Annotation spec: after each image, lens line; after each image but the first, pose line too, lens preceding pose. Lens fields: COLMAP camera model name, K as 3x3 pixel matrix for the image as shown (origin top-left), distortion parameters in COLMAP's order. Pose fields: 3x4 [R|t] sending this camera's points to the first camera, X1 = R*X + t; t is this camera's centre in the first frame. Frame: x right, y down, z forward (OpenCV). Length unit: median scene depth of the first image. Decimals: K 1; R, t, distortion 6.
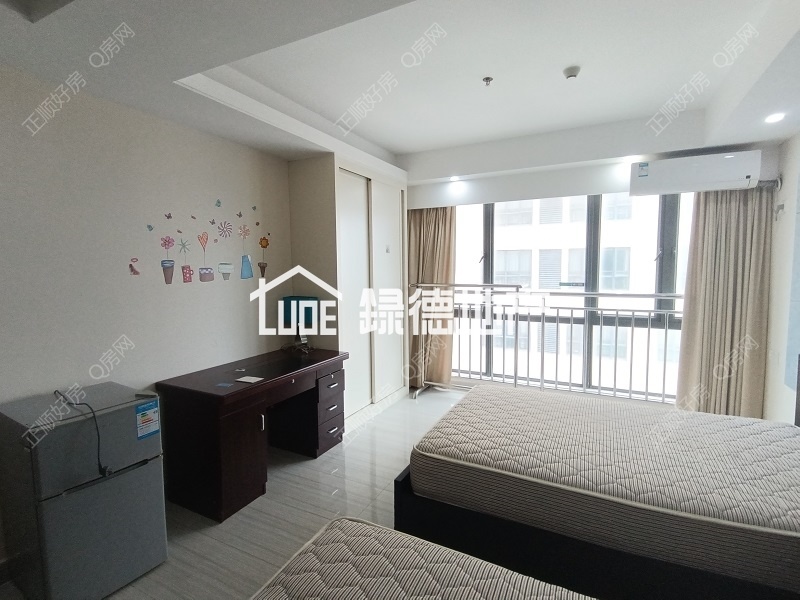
lens RADIAL K [[400.3, 0, 400.9], [0, 400.3, 299.5], [0, 0, 1]] dist [0.012264, -0.009906]
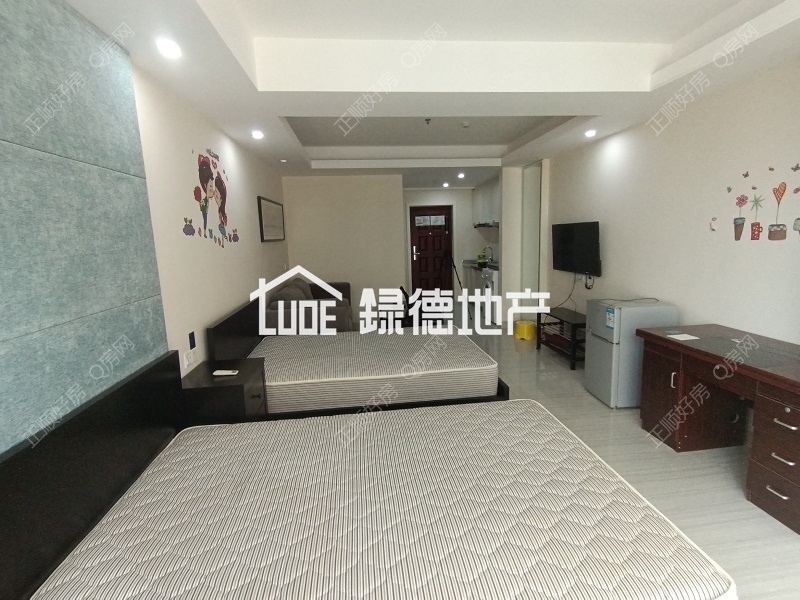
lens RADIAL K [[400.3, 0, 404.0], [0, 400.3, 298.4], [0, 0, 1]] dist [0.012264, -0.009906]
pose [[-0.836988, 0.120111, -0.533877, 0.619698], [-0.007671, 0.972943, 0.230918, -0.106166], [0.547167, 0.197371, -0.813420, 1.167341]]
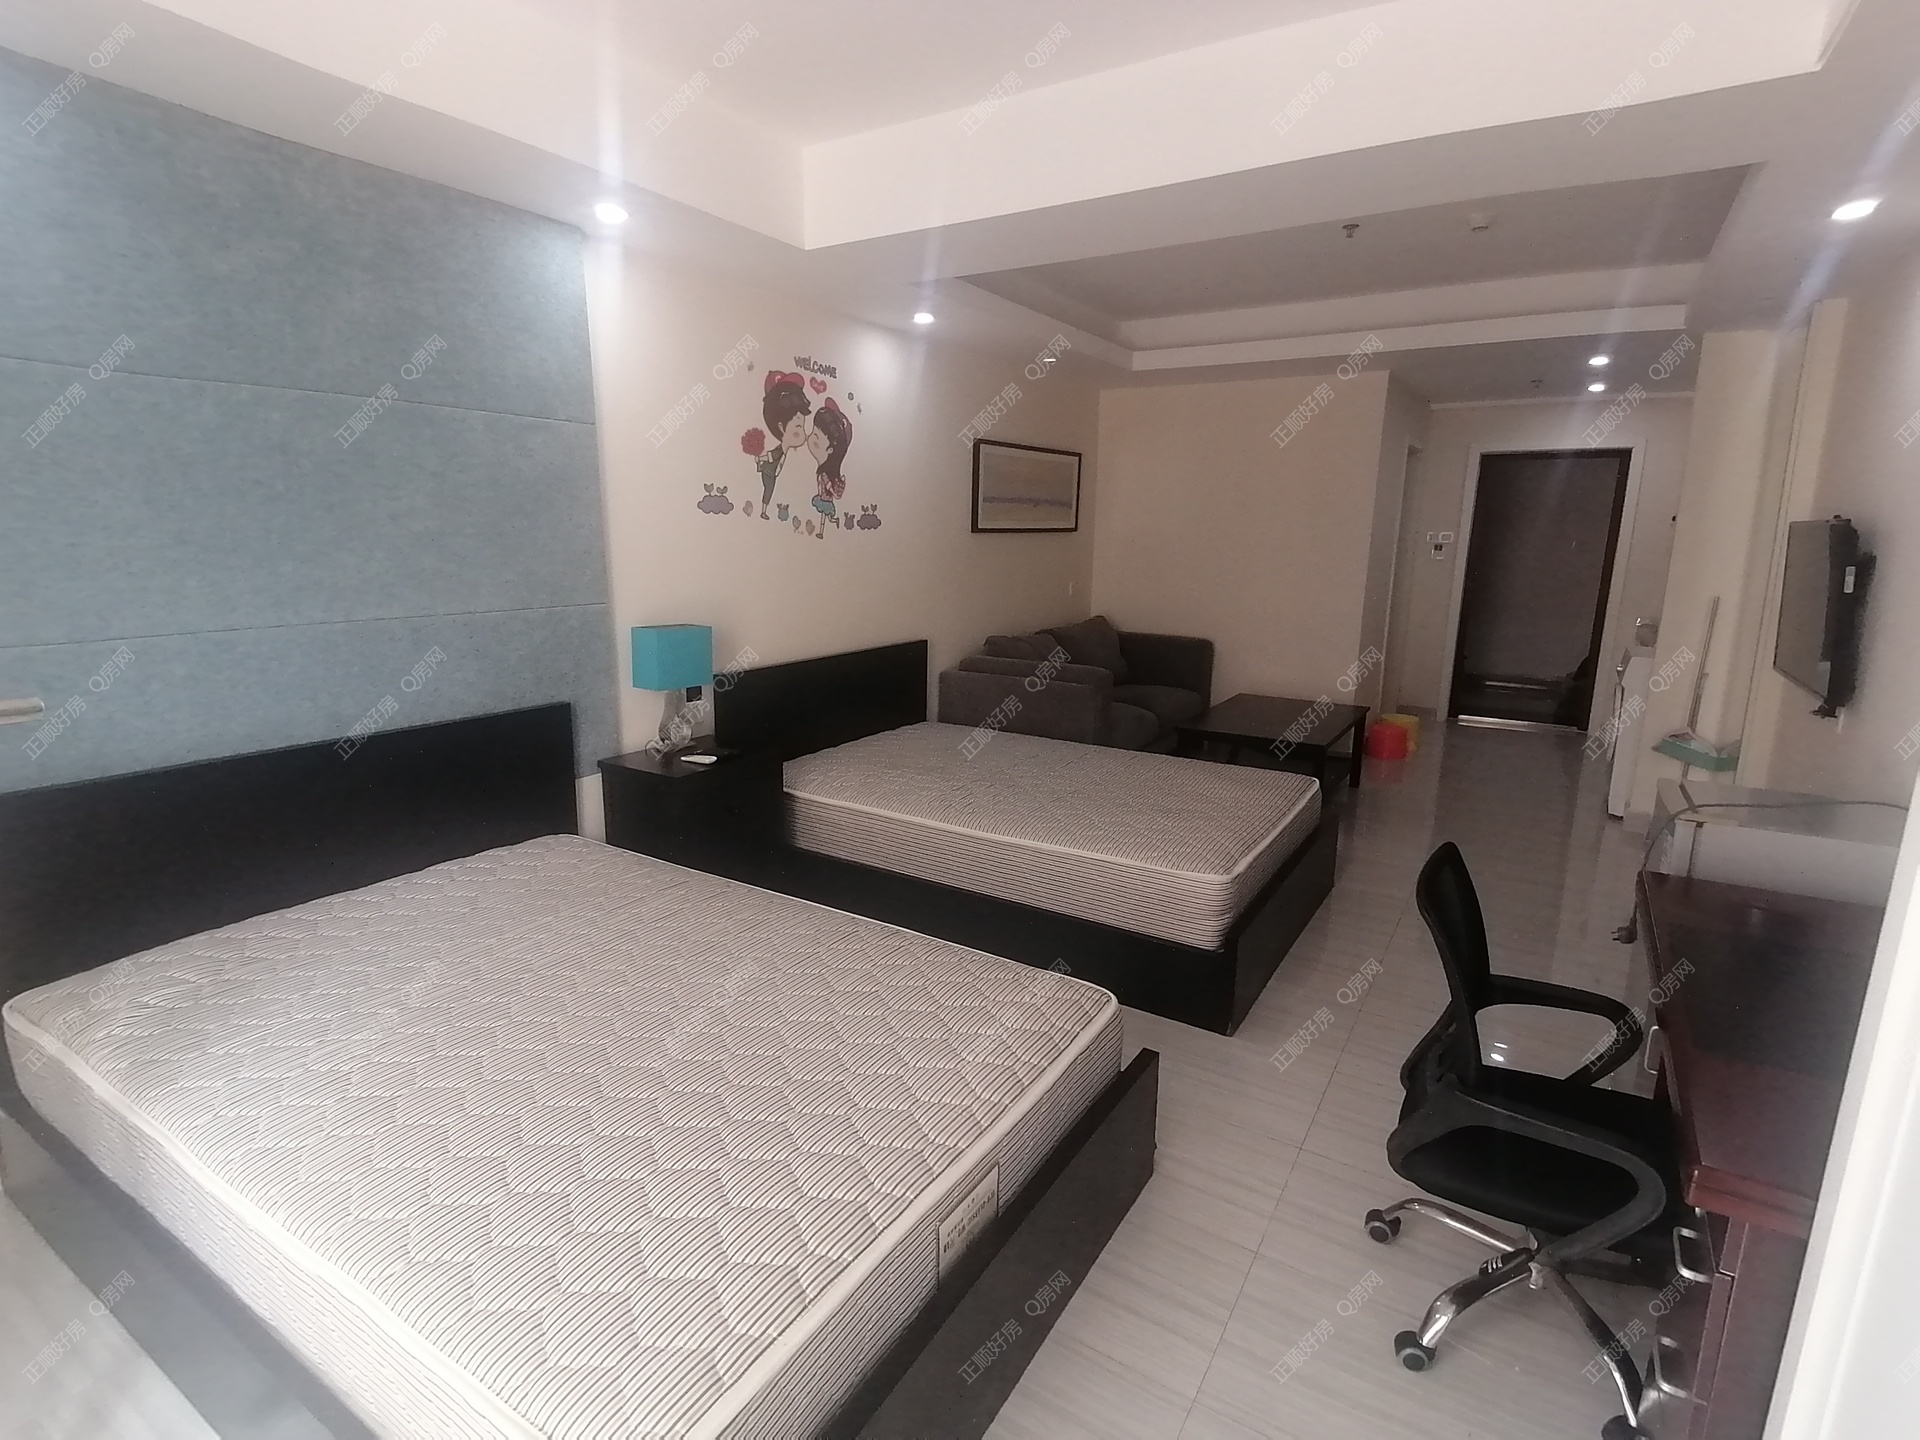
lens RADIAL K [[952.1, 0, 944.4], [0, 952.1, 715.2], [0, 0, 1]] dist [0.014601, -0.007076]
pose [[-0.994379, -0.024948, 0.102899, 0.114956], [0.004480, 0.961059, 0.276305, -0.122595], [-0.105785, 0.275213, -0.955546, 1.383588]]
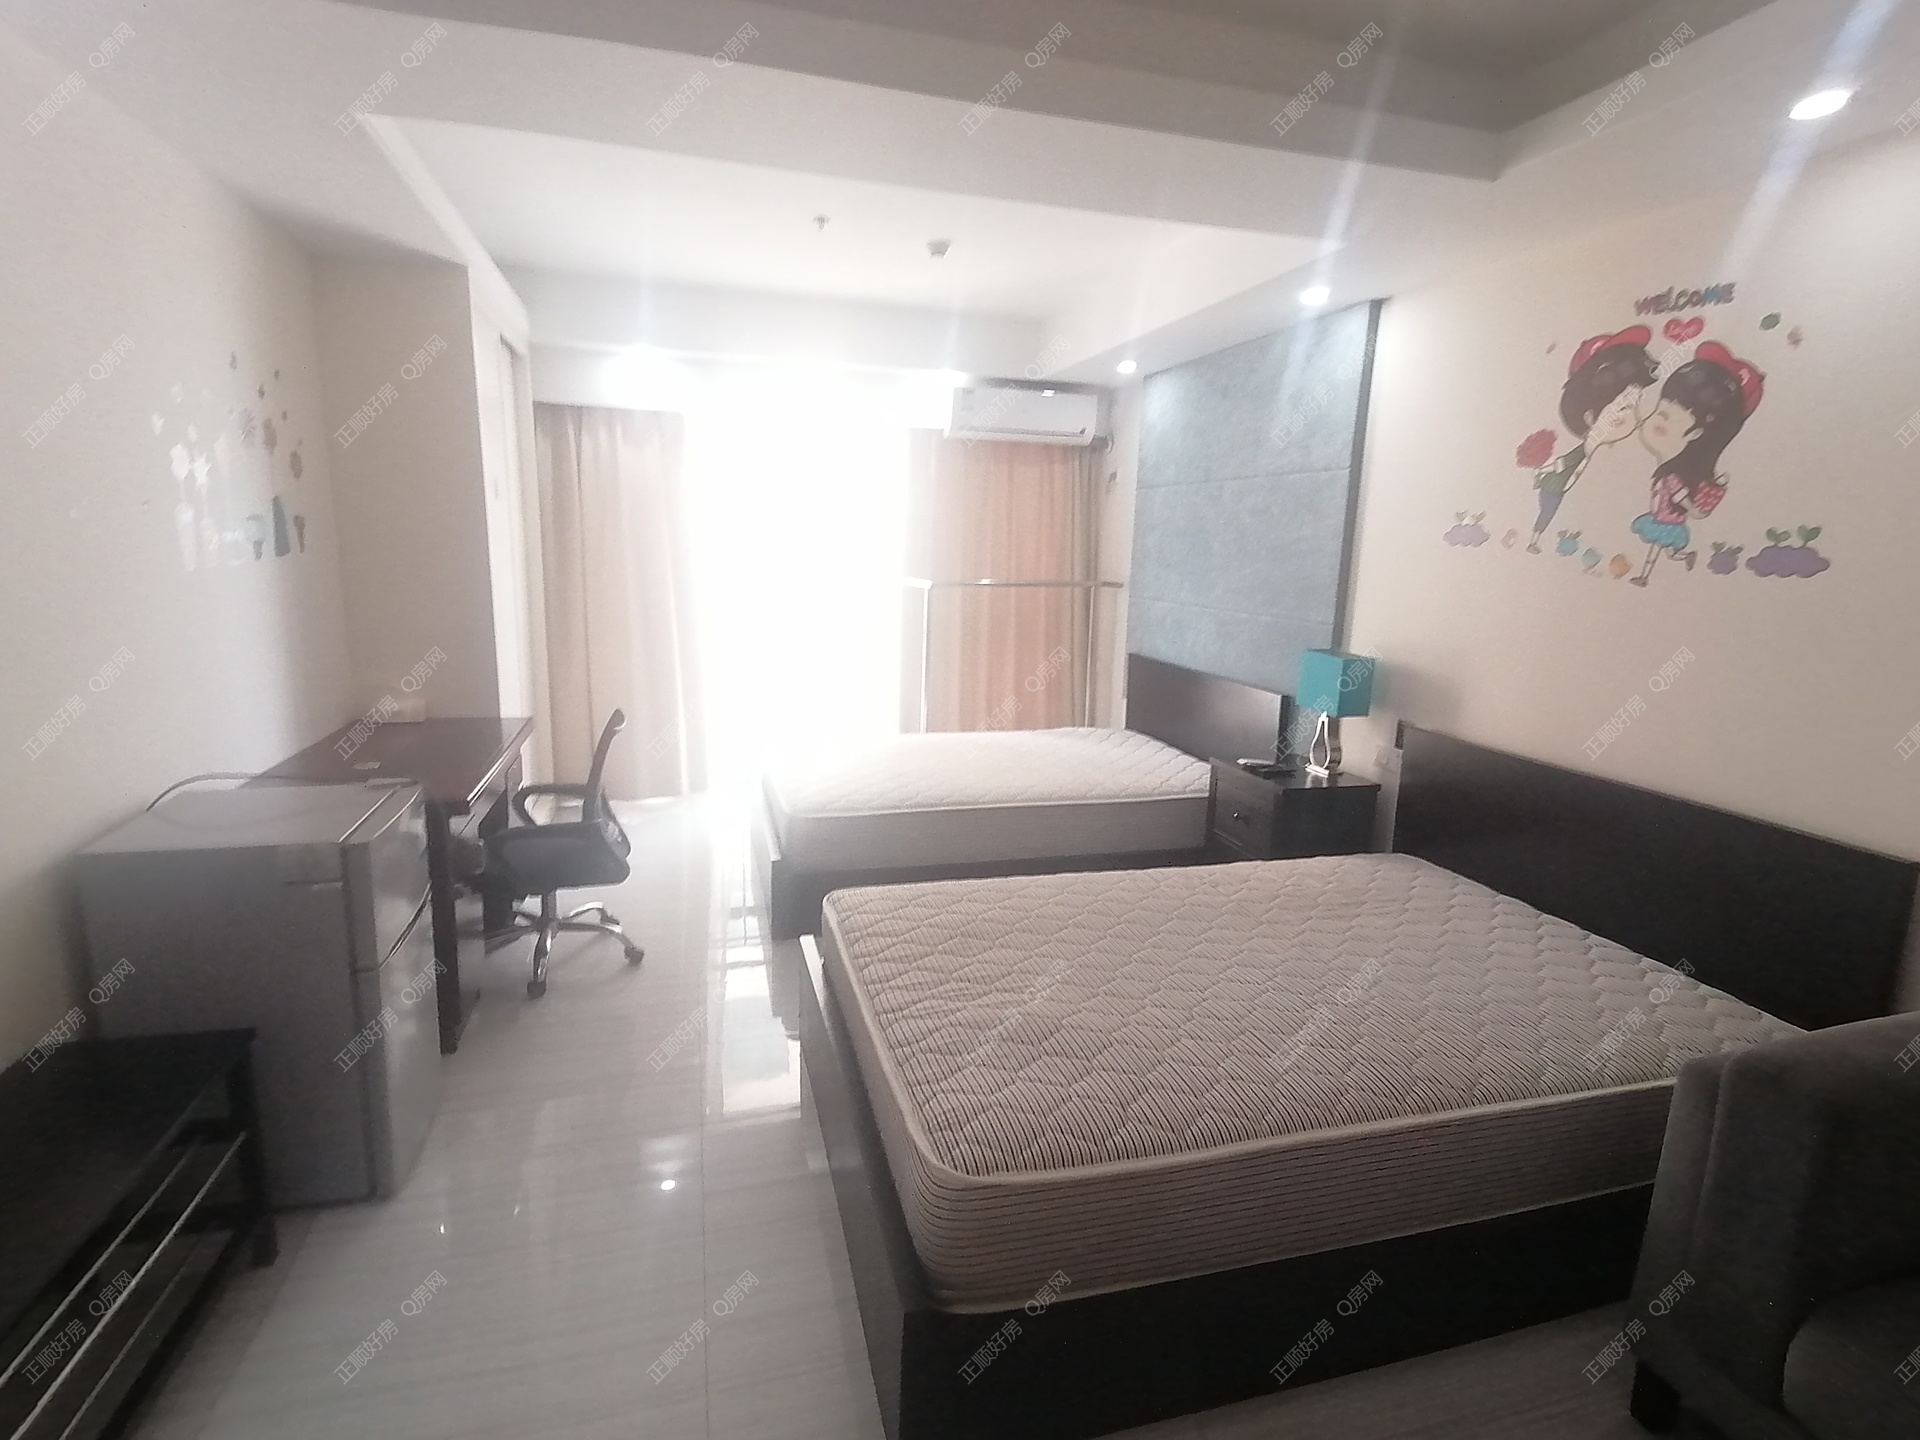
lens RADIAL K [[952.1, 0, 963.2], [0, 952.1, 718.5], [0, 0, 1]] dist [0.014601, -0.007076]
pose [[0.727714, -0.101066, 0.678394, -0.555861], [0.023564, 0.992184, 0.122536, 0.008951], [-0.685476, -0.073186, 0.724408, -0.179247]]
